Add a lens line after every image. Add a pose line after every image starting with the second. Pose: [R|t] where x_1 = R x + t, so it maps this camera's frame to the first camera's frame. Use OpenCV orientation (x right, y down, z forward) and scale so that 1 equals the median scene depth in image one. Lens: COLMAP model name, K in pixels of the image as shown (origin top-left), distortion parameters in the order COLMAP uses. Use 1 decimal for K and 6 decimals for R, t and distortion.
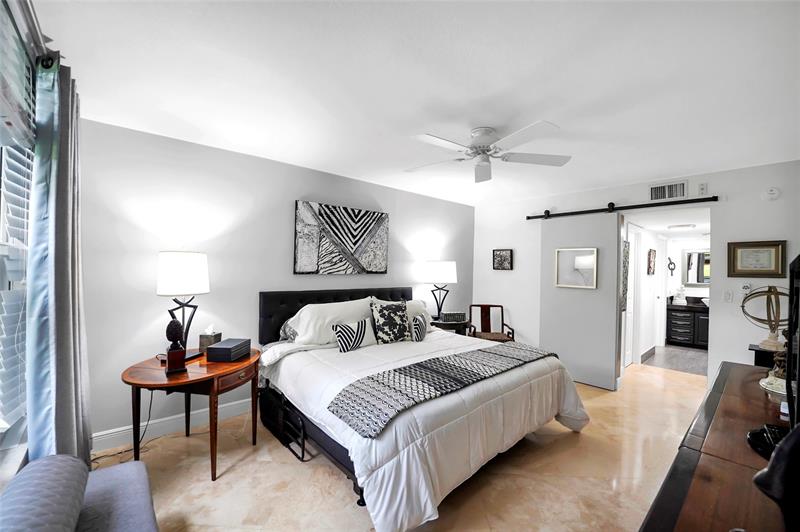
lens RADIAL K [[330.6, 0, 400.5], [0, 330.6, 267.3], [0, 0, 1]] dist [-0.026305, 0.002829]
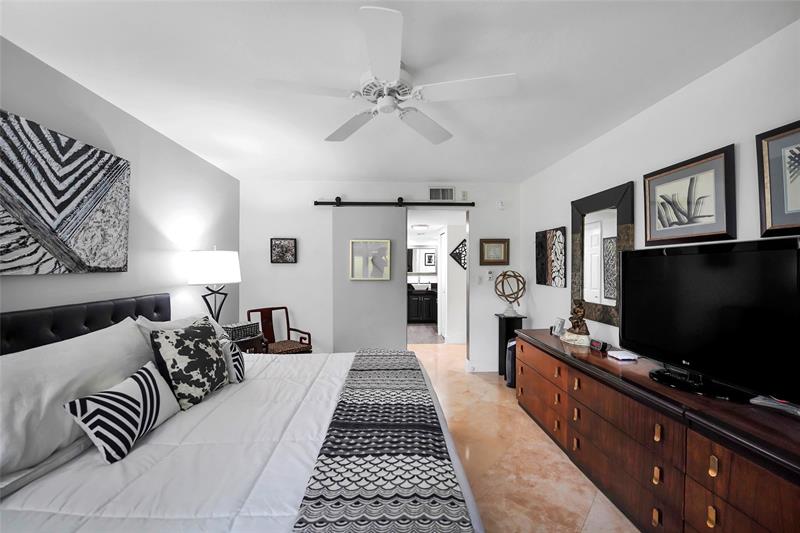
lens RADIAL K [[330.6, 0, 401.1], [0, 330.6, 268.1], [0, 0, 1]] dist [-0.026305, 0.002829]
pose [[0.628063, -0.022633, 0.777833, -0.193677], [0.011392, 0.999737, 0.019891, 0.009163], [-0.778079, -0.003631, 0.628156, 0.347146]]
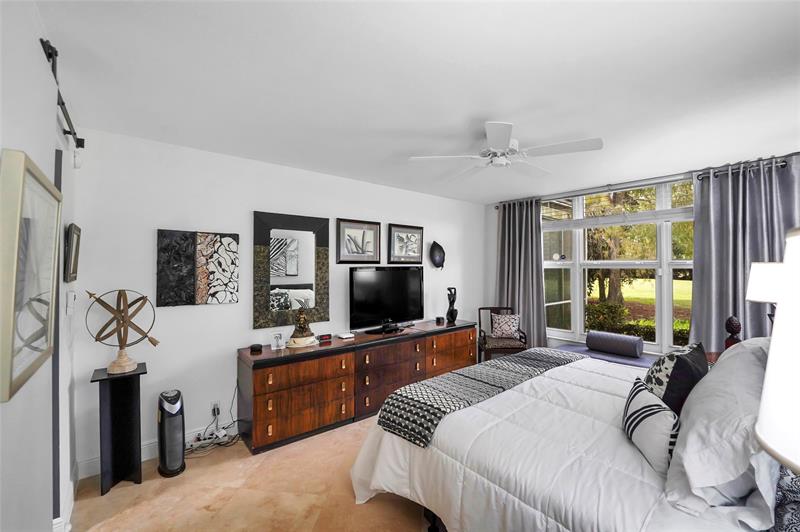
lens RADIAL K [[330.6, 0, 384.1], [0, 330.6, 260.6], [0, 0, 1]] dist [-0.026305, 0.002829]
pose [[-0.997363, -0.014601, 0.071087, 0.349364], [-0.016085, 0.999664, -0.020350, -0.005578], [-0.070766, -0.021440, -0.997262, 1.304099]]
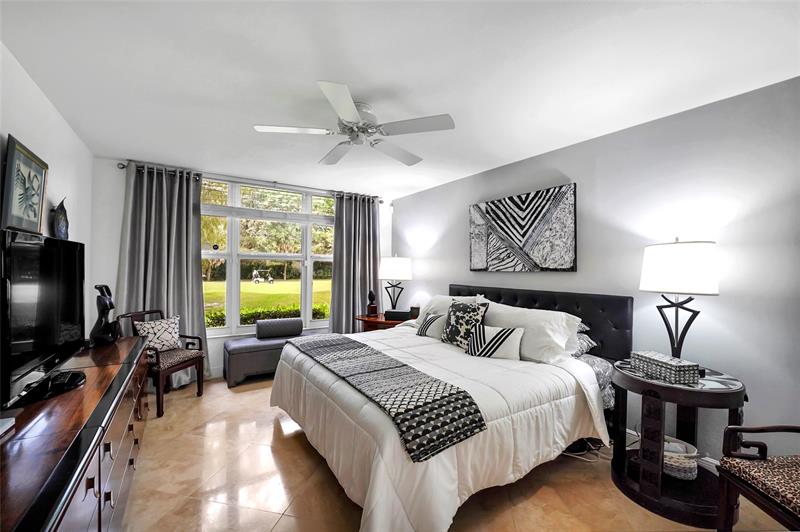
lens RADIAL K [[330.6, 0, 401.8], [0, 330.6, 270.3], [0, 0, 1]] dist [-0.026305, 0.002829]
pose [[-0.147431, -0.016089, -0.988942, 0.748200], [-0.011200, 0.999831, -0.014597, 0.034024], [0.989009, 0.008924, -0.147586, 0.832092]]
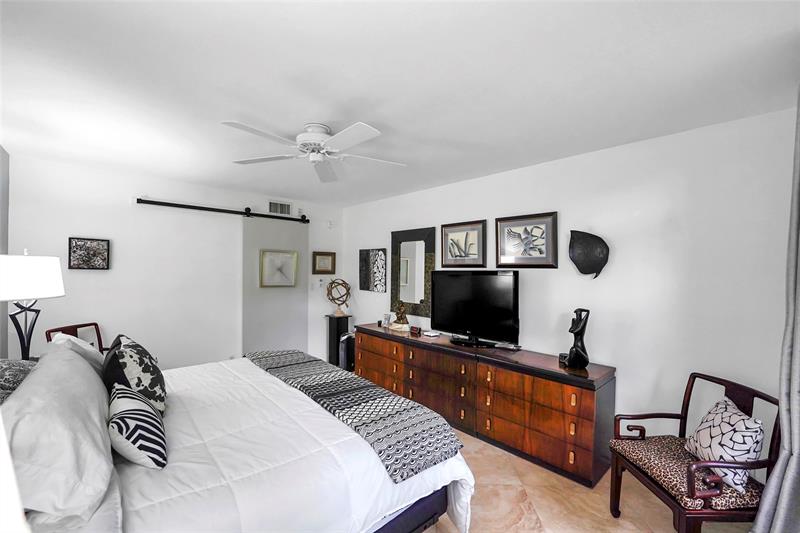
lens RADIAL K [[330.6, 0, 399.2], [0, 330.6, 270.1], [0, 0, 1]] dist [-0.026305, 0.002829]
pose [[-0.001511, -0.015093, 0.999885, -0.459687], [-0.020661, 0.999673, 0.015059, -0.018277], [-0.999785, -0.020636, -0.001823, 0.505344]]
